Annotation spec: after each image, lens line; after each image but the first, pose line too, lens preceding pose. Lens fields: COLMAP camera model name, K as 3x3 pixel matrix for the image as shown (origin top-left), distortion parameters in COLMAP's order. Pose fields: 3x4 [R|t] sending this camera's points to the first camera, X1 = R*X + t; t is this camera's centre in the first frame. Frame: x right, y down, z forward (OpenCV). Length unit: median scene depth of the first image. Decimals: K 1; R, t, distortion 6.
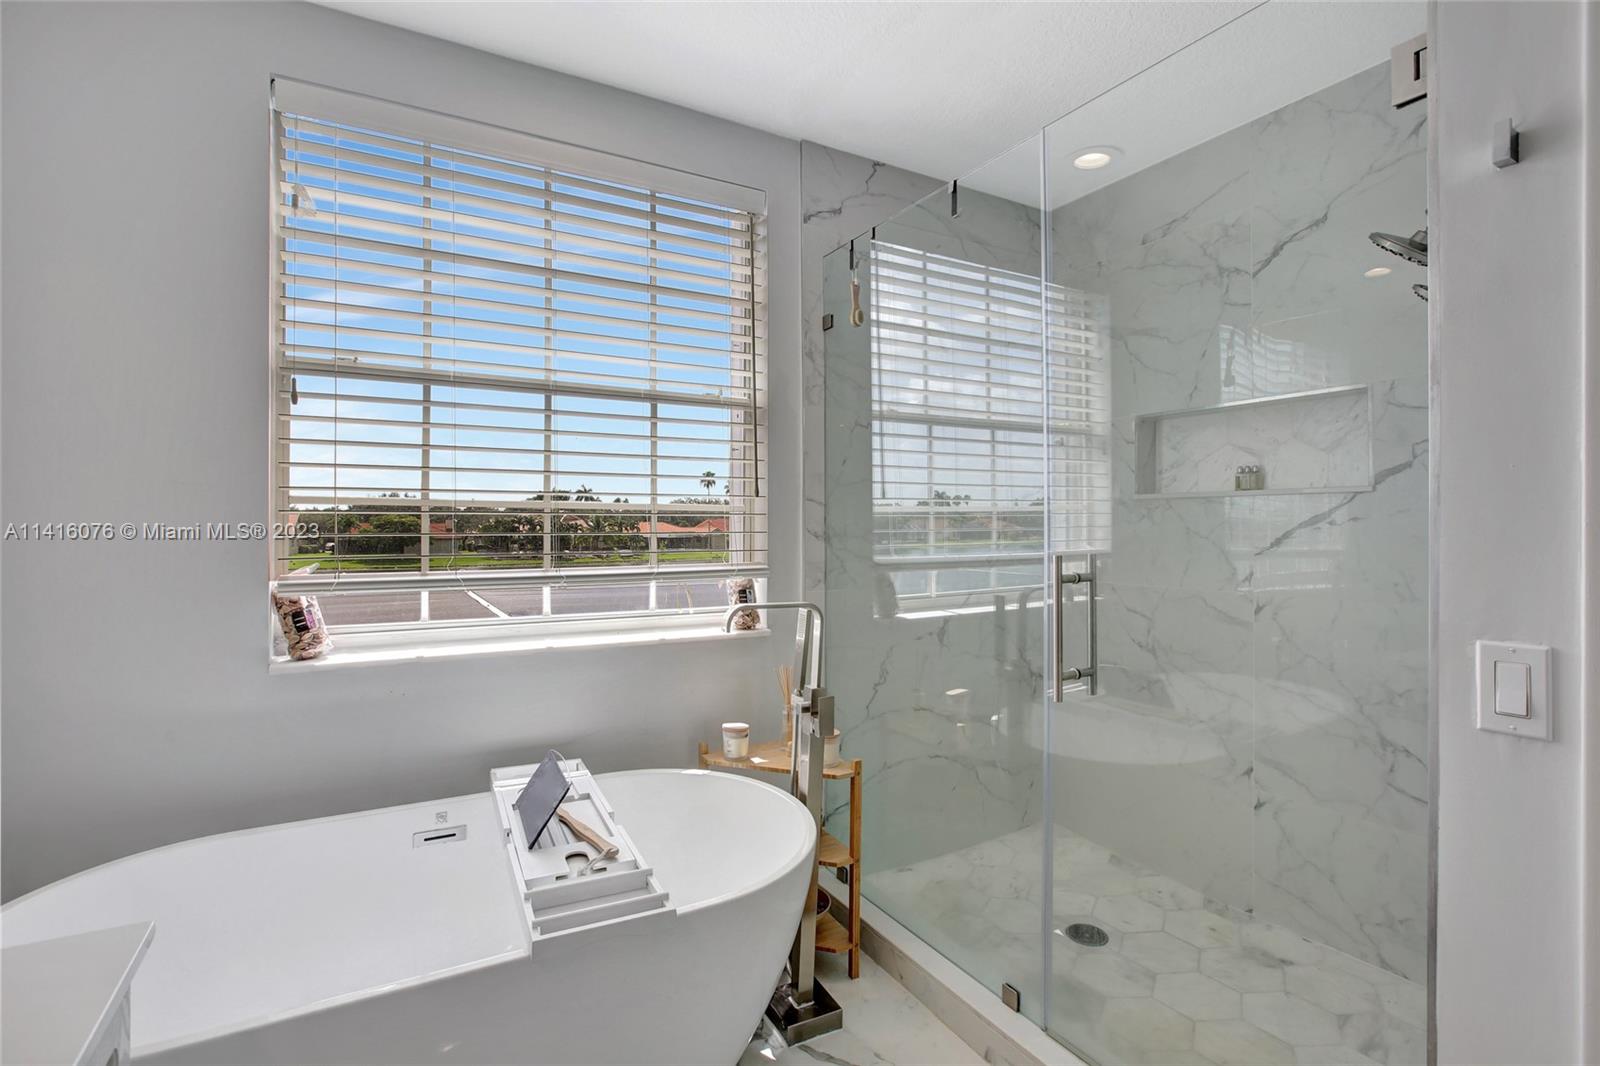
lens RADIAL K [[755.0, 0, 793.1], [0, 755.0, 516.5], [0, 0, 1]] dist [-0.041735, 0.000547]
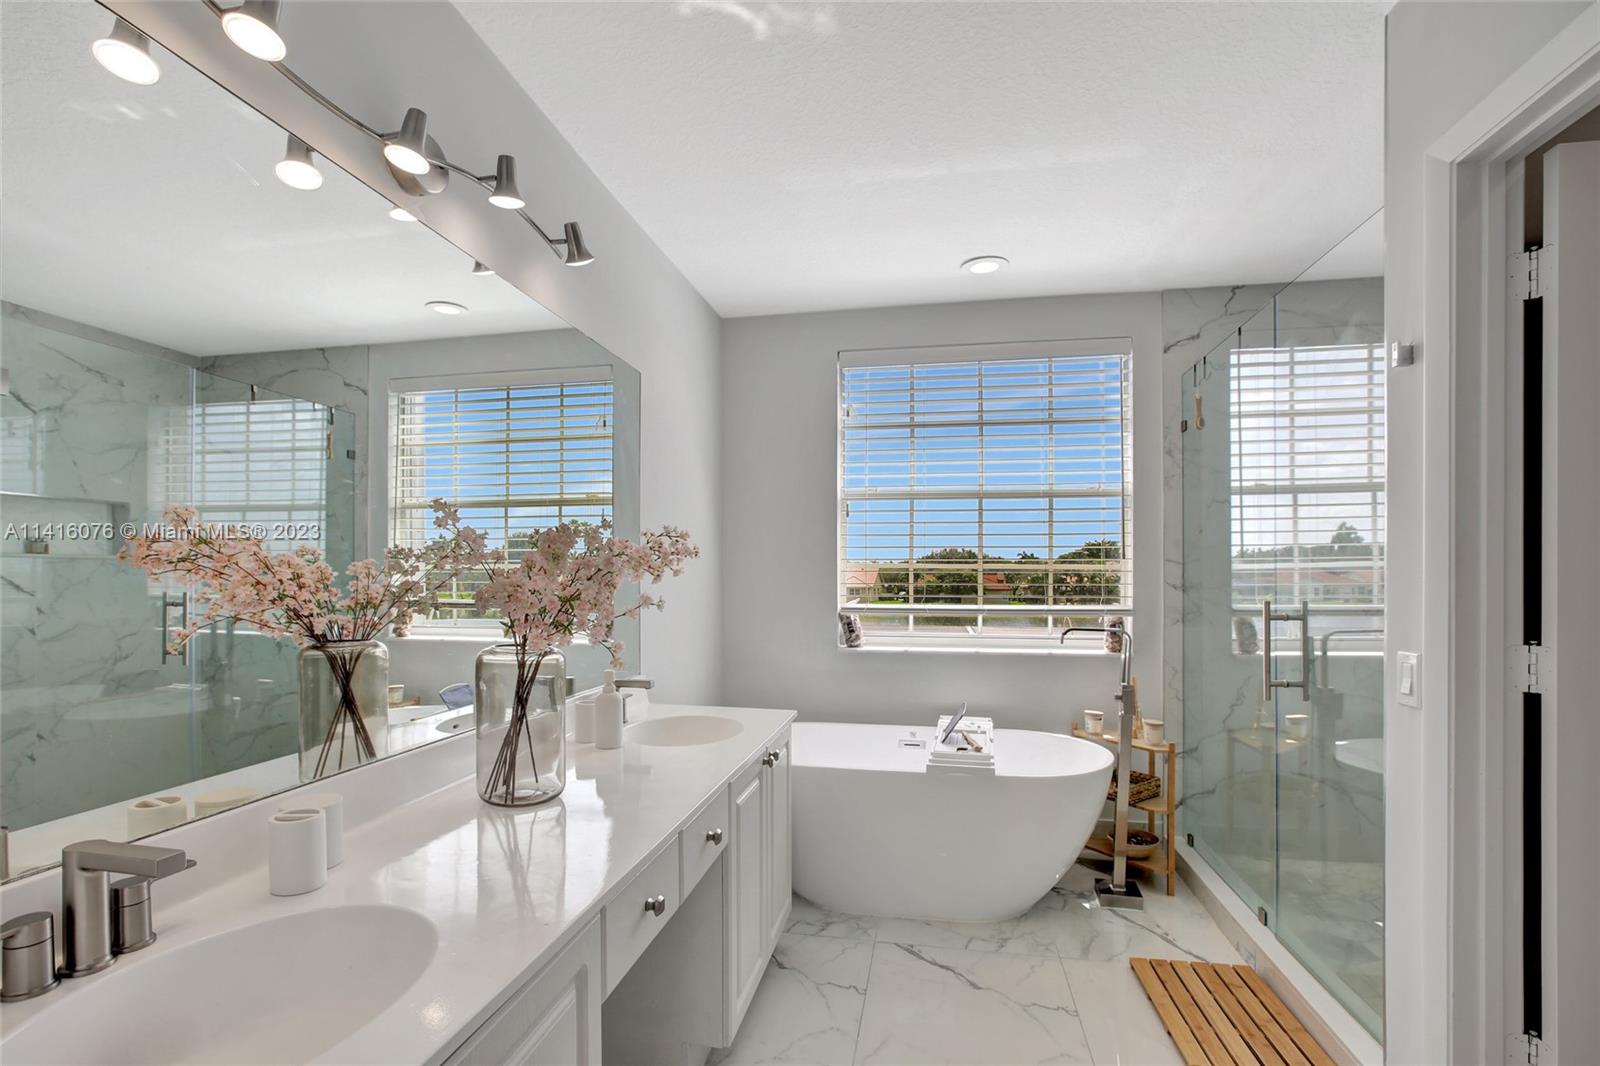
lens RADIAL K [[739.6, 0, 801.5], [0, 739.6, 515.6], [0, 0, 1]] dist [-0.052189, 0.020781]
pose [[0.770531, -0.051070, -0.635354, 0.422986], [0.005626, 0.997291, -0.073340, -0.011260], [0.637378, 0.052937, 0.768731, -0.520950]]
